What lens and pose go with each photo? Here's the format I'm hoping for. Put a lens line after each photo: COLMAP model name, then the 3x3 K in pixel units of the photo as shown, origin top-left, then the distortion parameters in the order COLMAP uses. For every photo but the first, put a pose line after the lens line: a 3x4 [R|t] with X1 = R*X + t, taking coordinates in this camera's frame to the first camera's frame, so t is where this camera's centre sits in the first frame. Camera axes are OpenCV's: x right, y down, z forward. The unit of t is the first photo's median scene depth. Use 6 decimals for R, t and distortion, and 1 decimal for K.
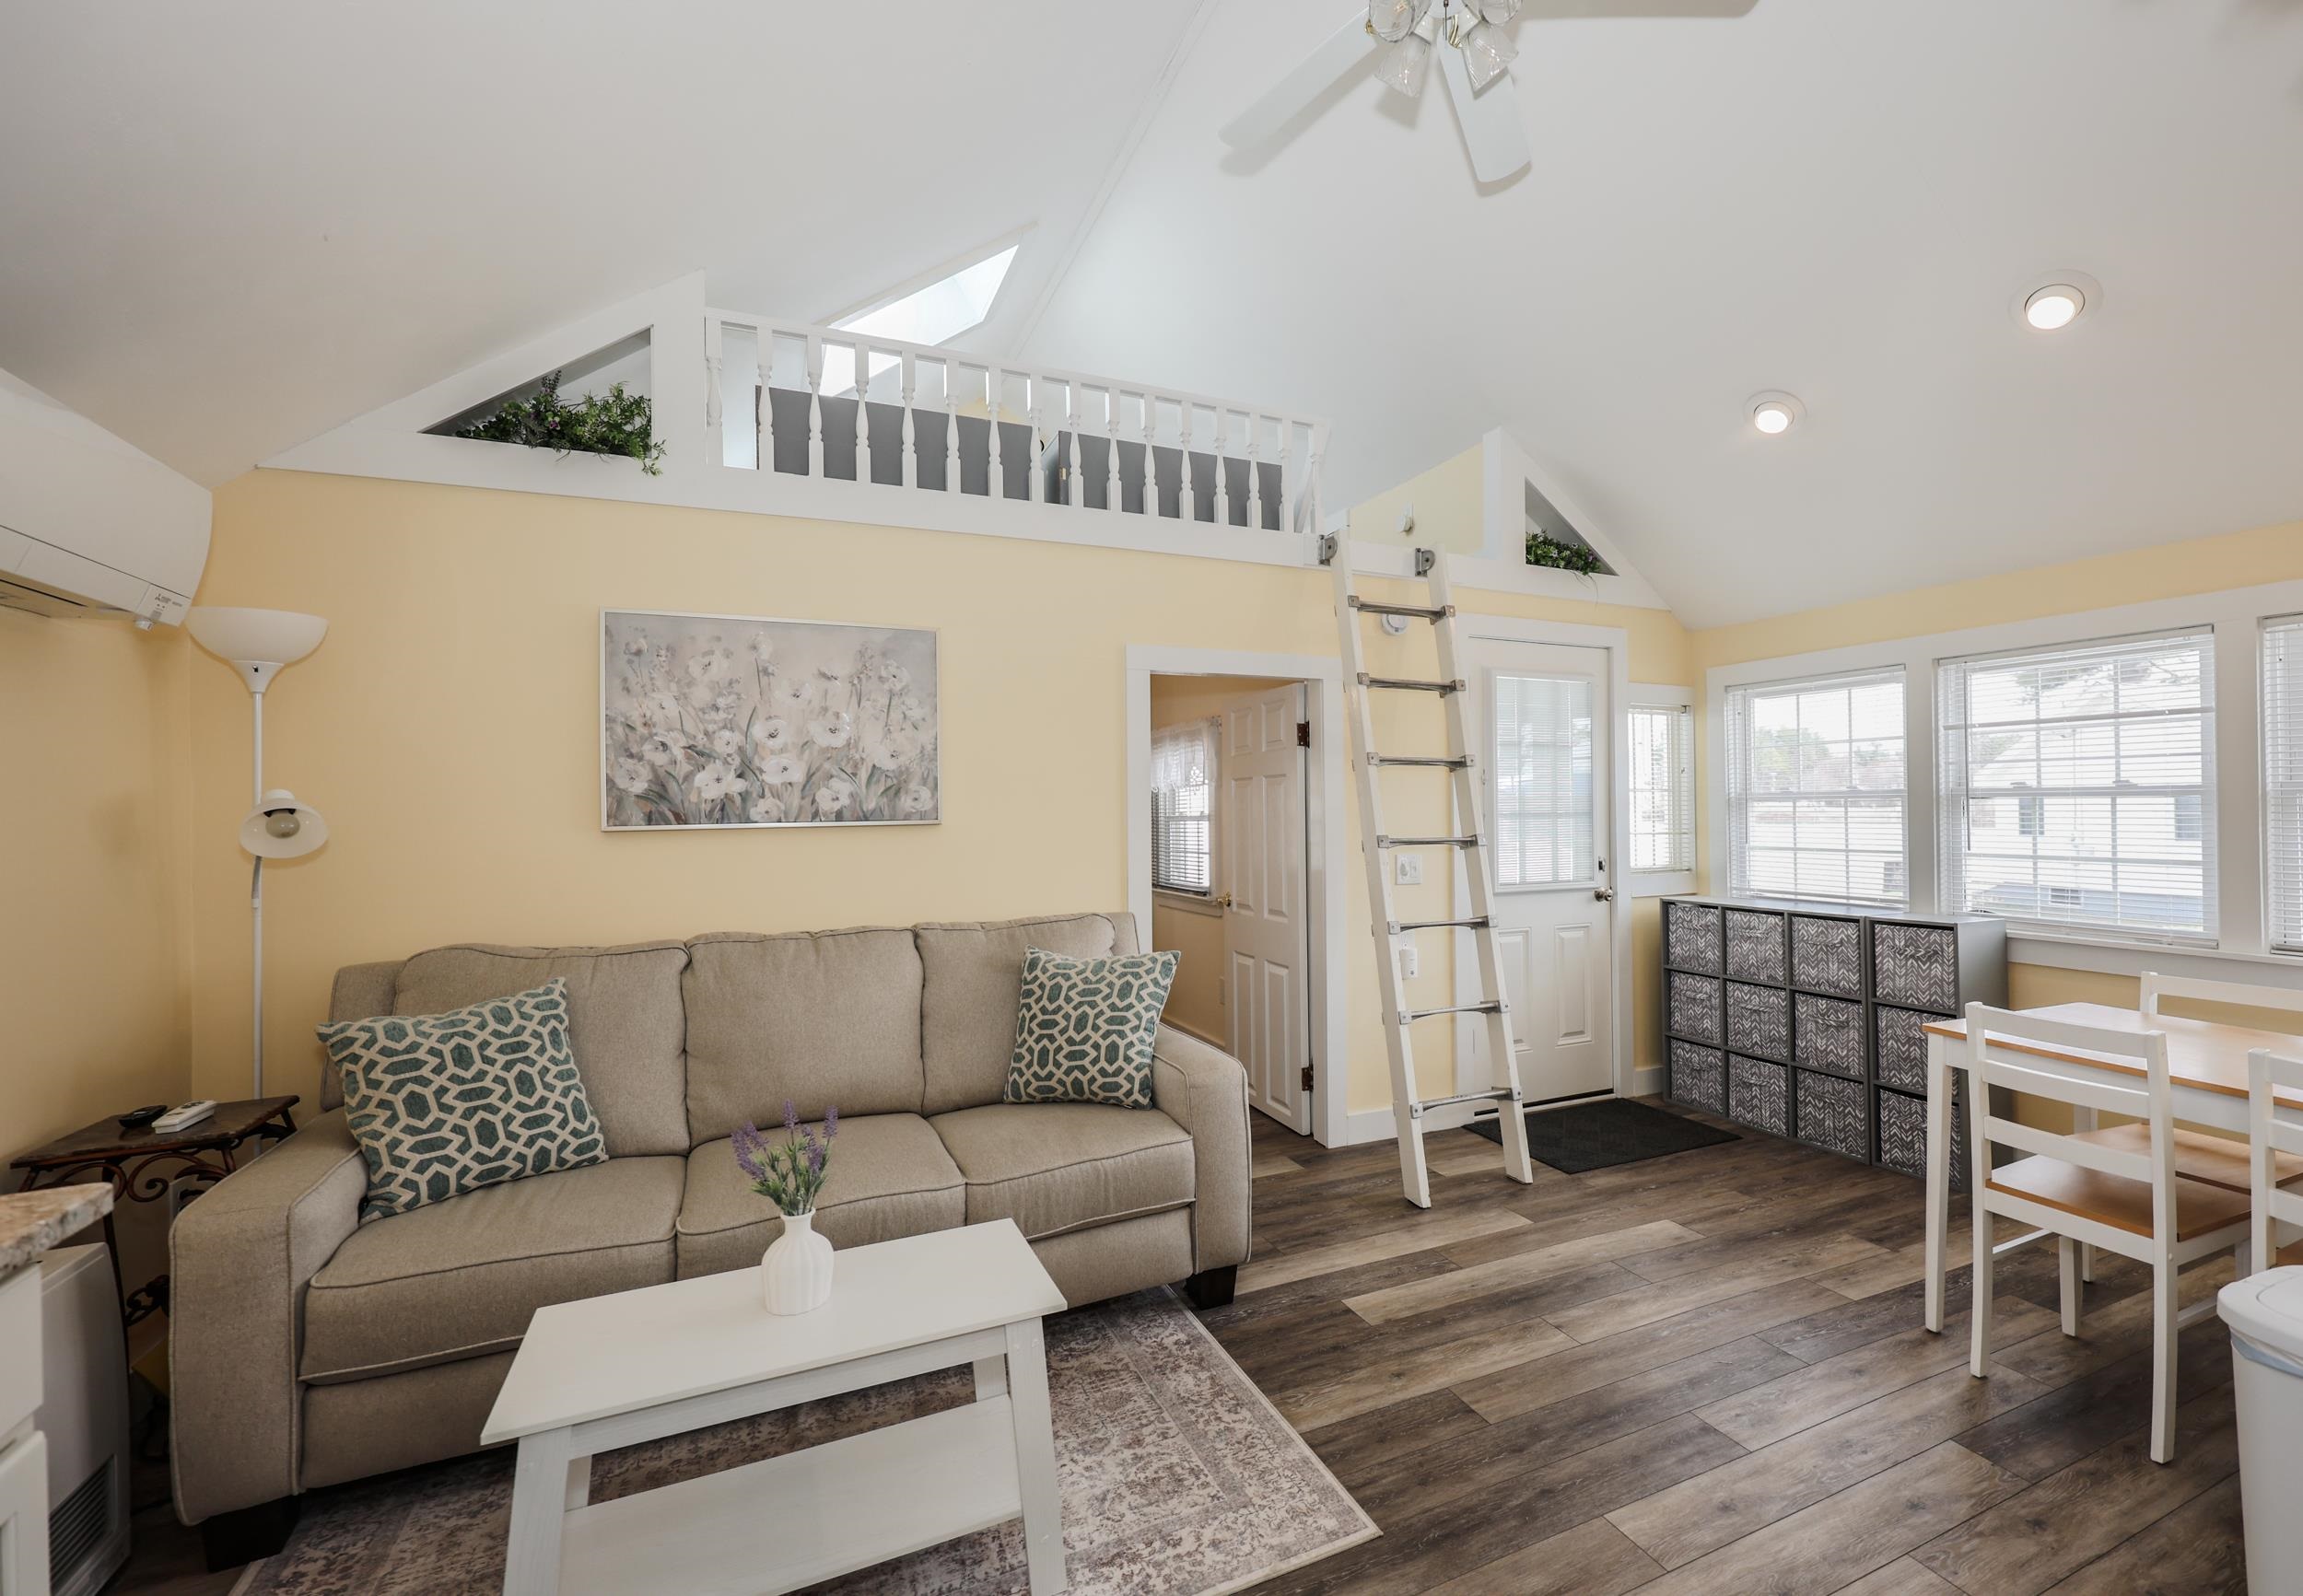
lens RADIAL K [[998.7, 0, 1230.3], [0, 998.7, 794.5], [0, 0, 1]] dist [0.000563, -0.000199]
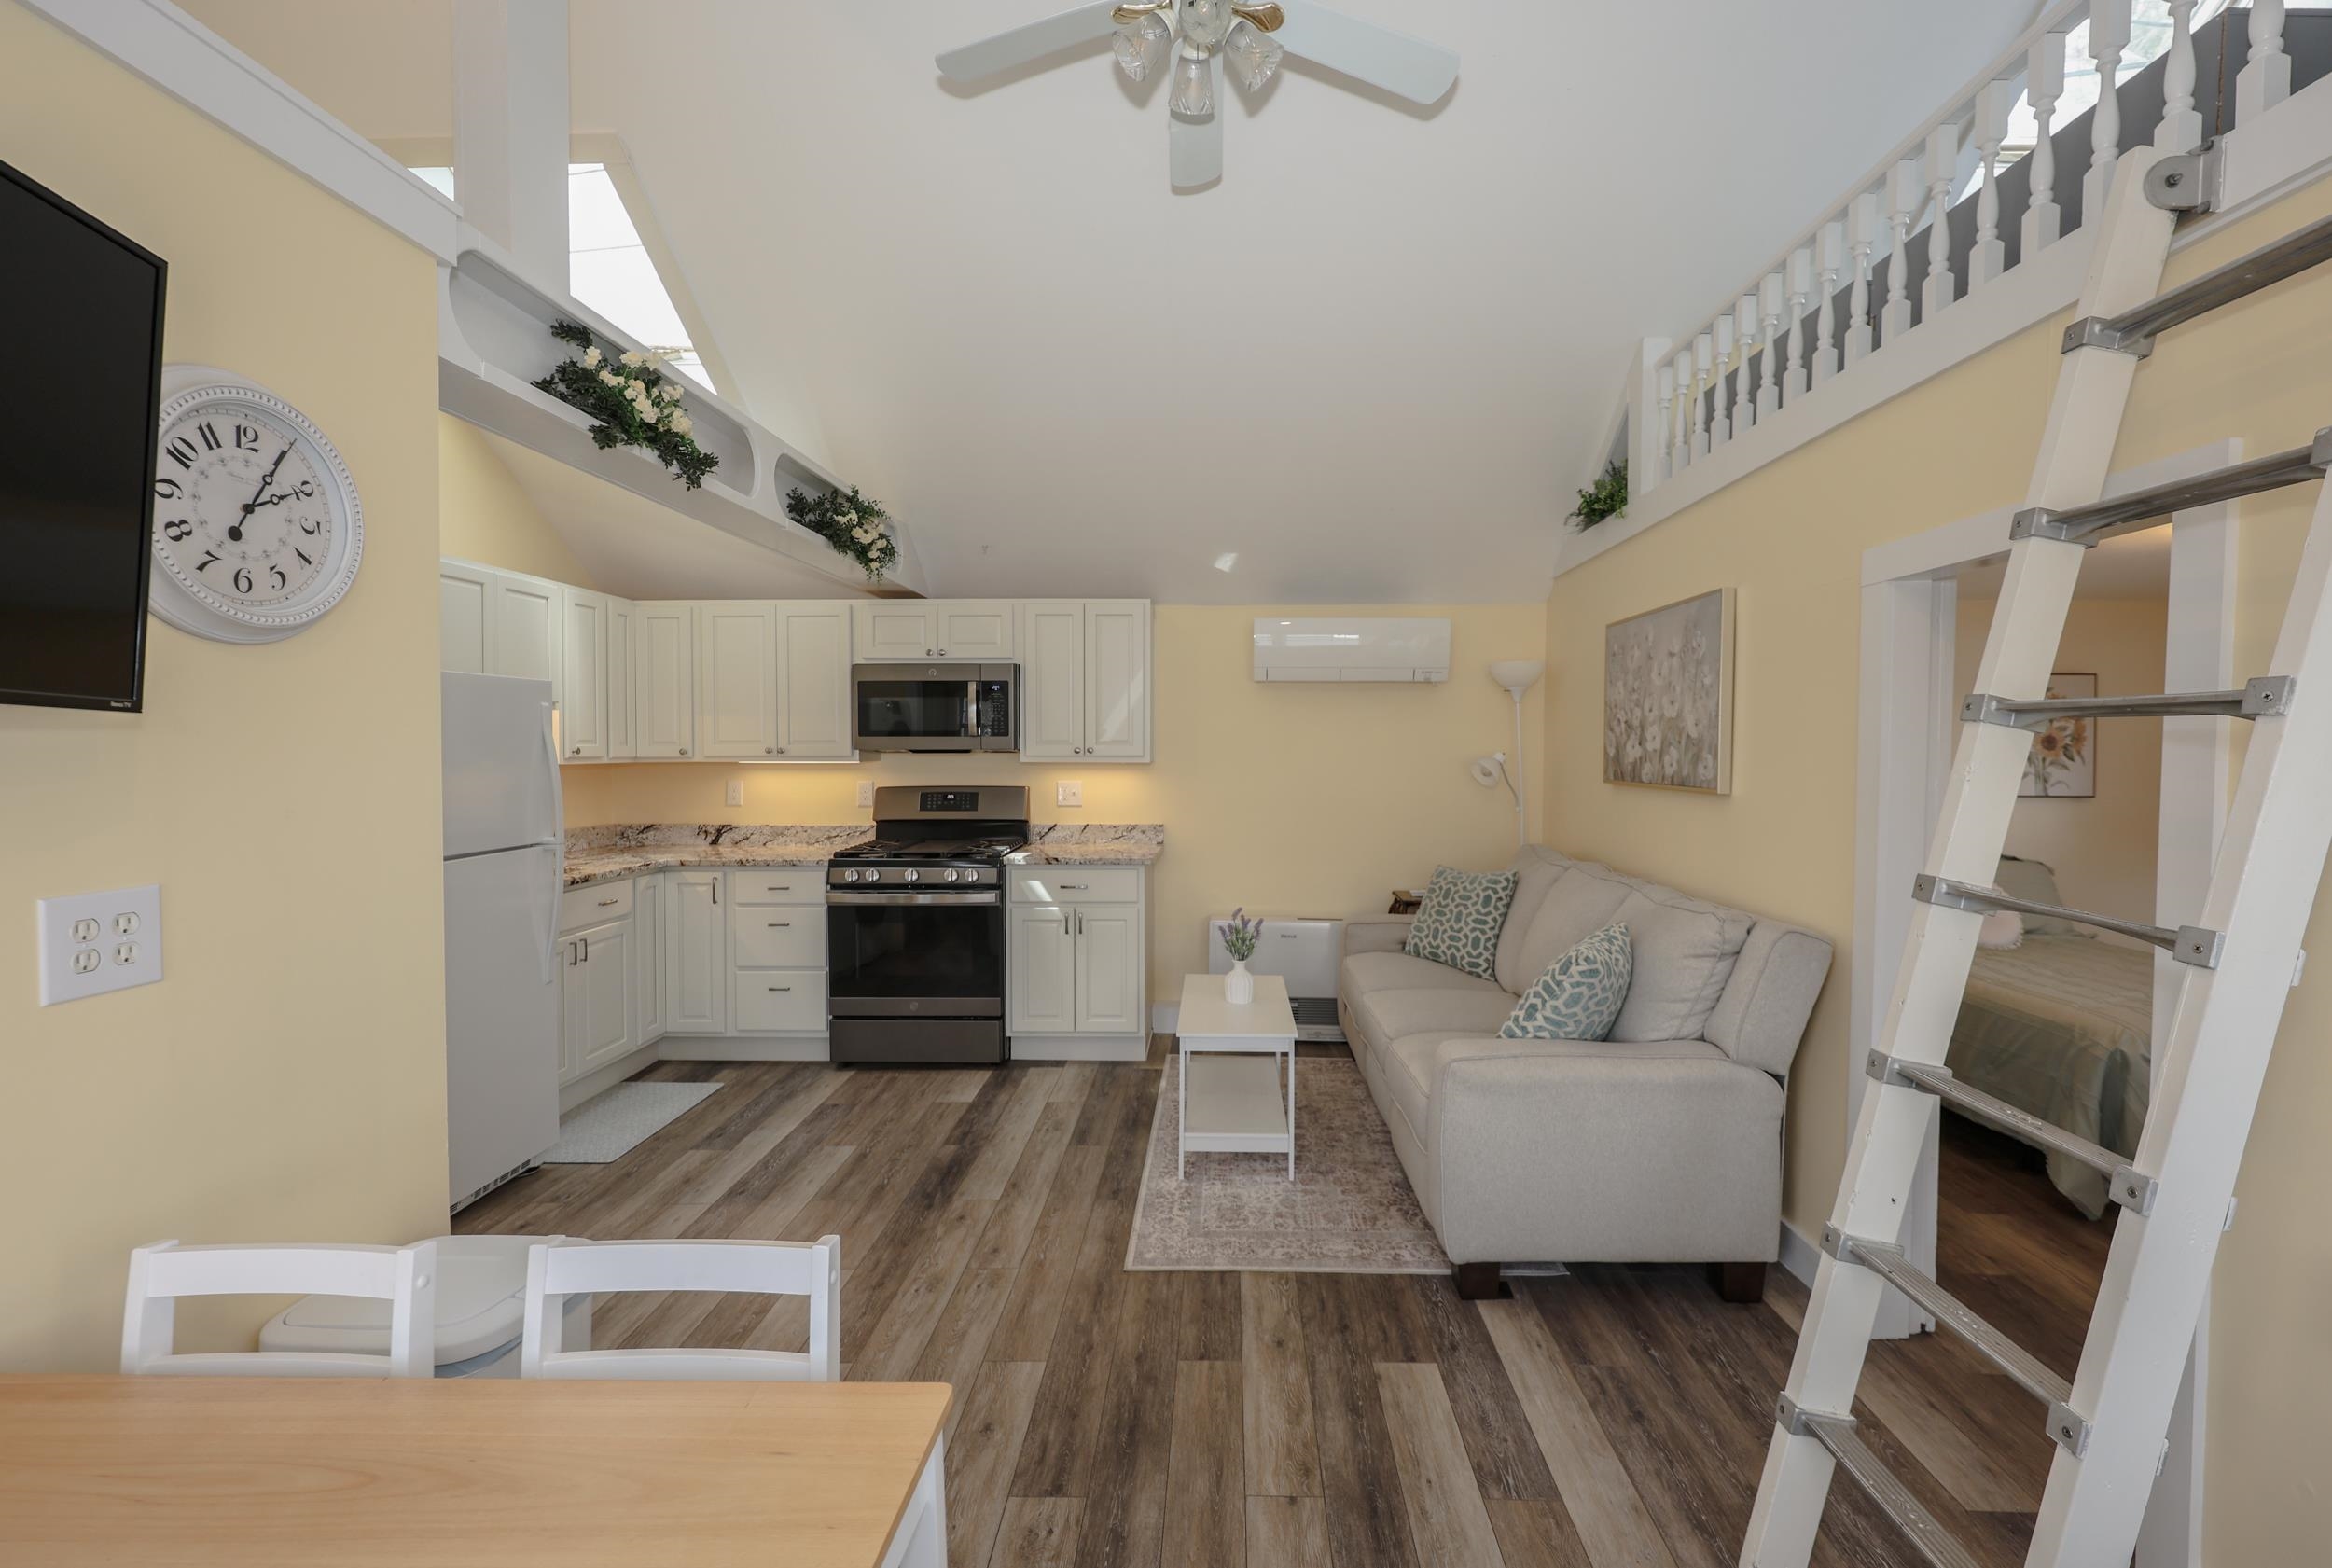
lens RADIAL K [[989.8, 0, 1203.8], [0, 989.8, 764.0], [0, 0, 1]] dist [0.001887, -0.000193]
pose [[-0.450361, 0.030326, -0.892332, 0.850983], [0.013672, 0.999540, 0.027069, -0.034479], [0.892742, -0.000009, -0.450568, 1.079262]]
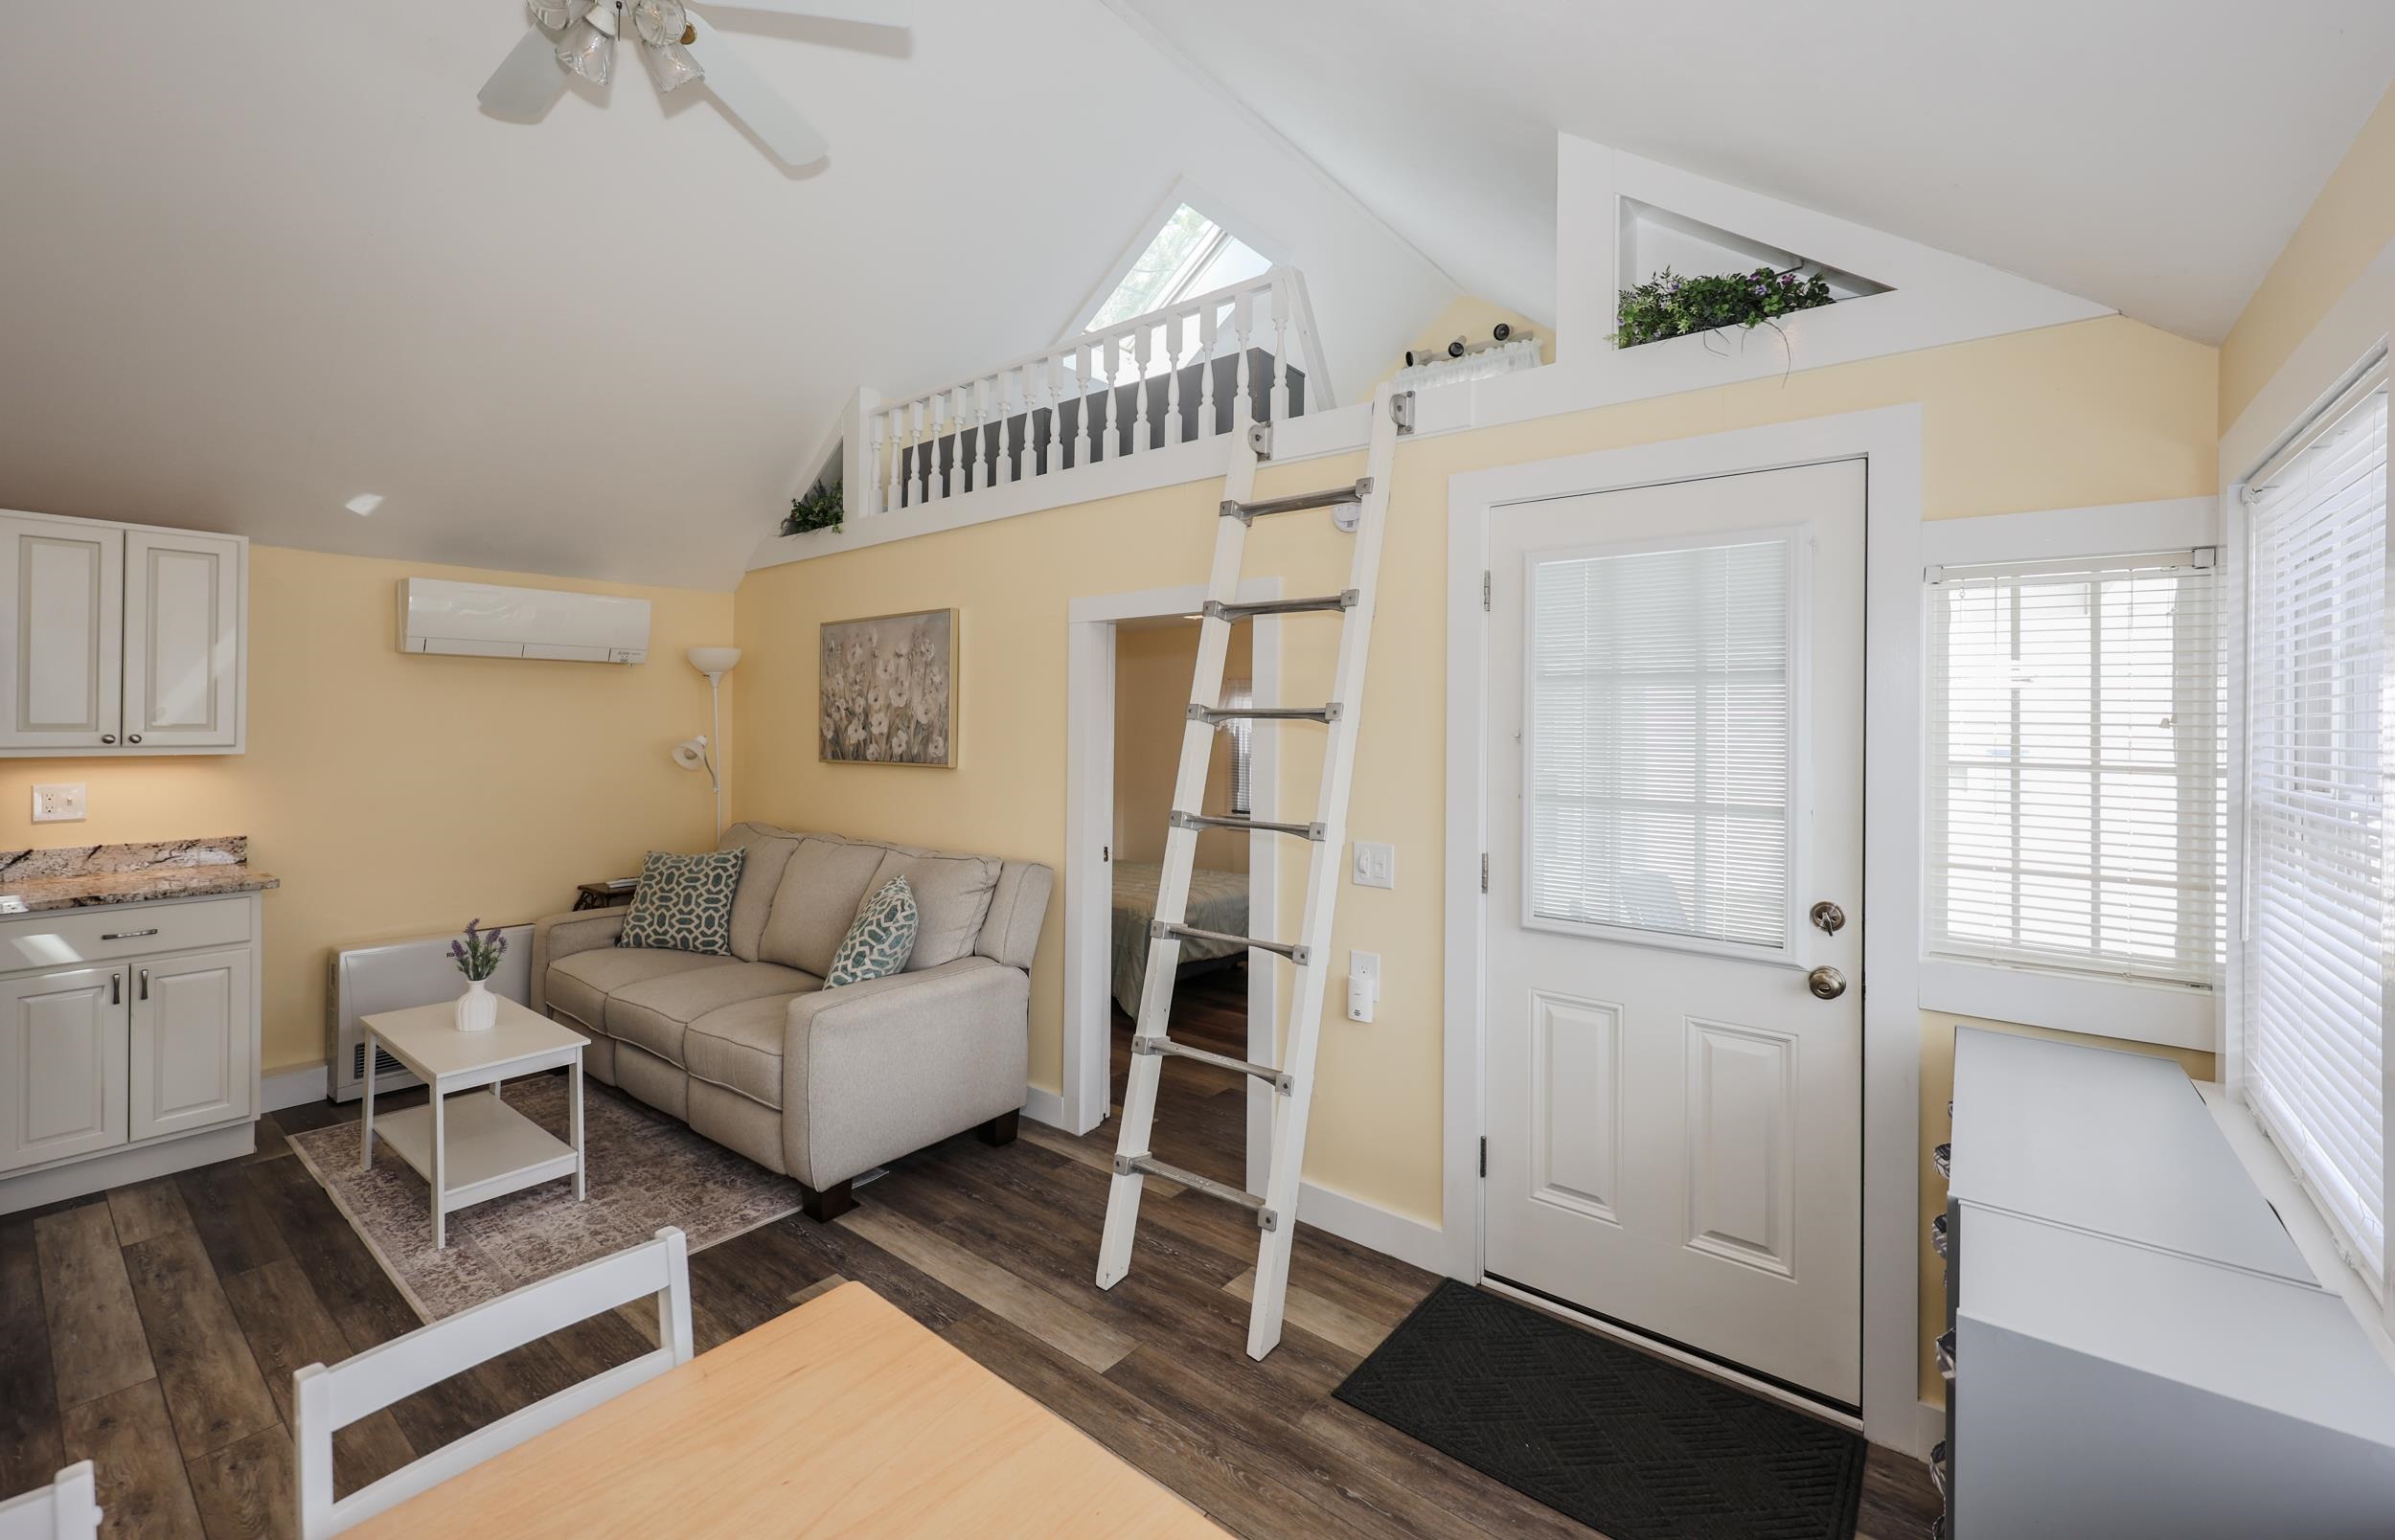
lens RADIAL K [[993.8, 0, 1156.5], [0, 993.8, 715.0], [0, 0, 1]] dist [-0.001798, -0.000186]
pose [[0.420736, 0.006533, -0.907159, 1.013928], [0.002220, 0.999964, 0.008231, -0.049190], [0.907180, -0.005477, 0.420707, 0.783971]]
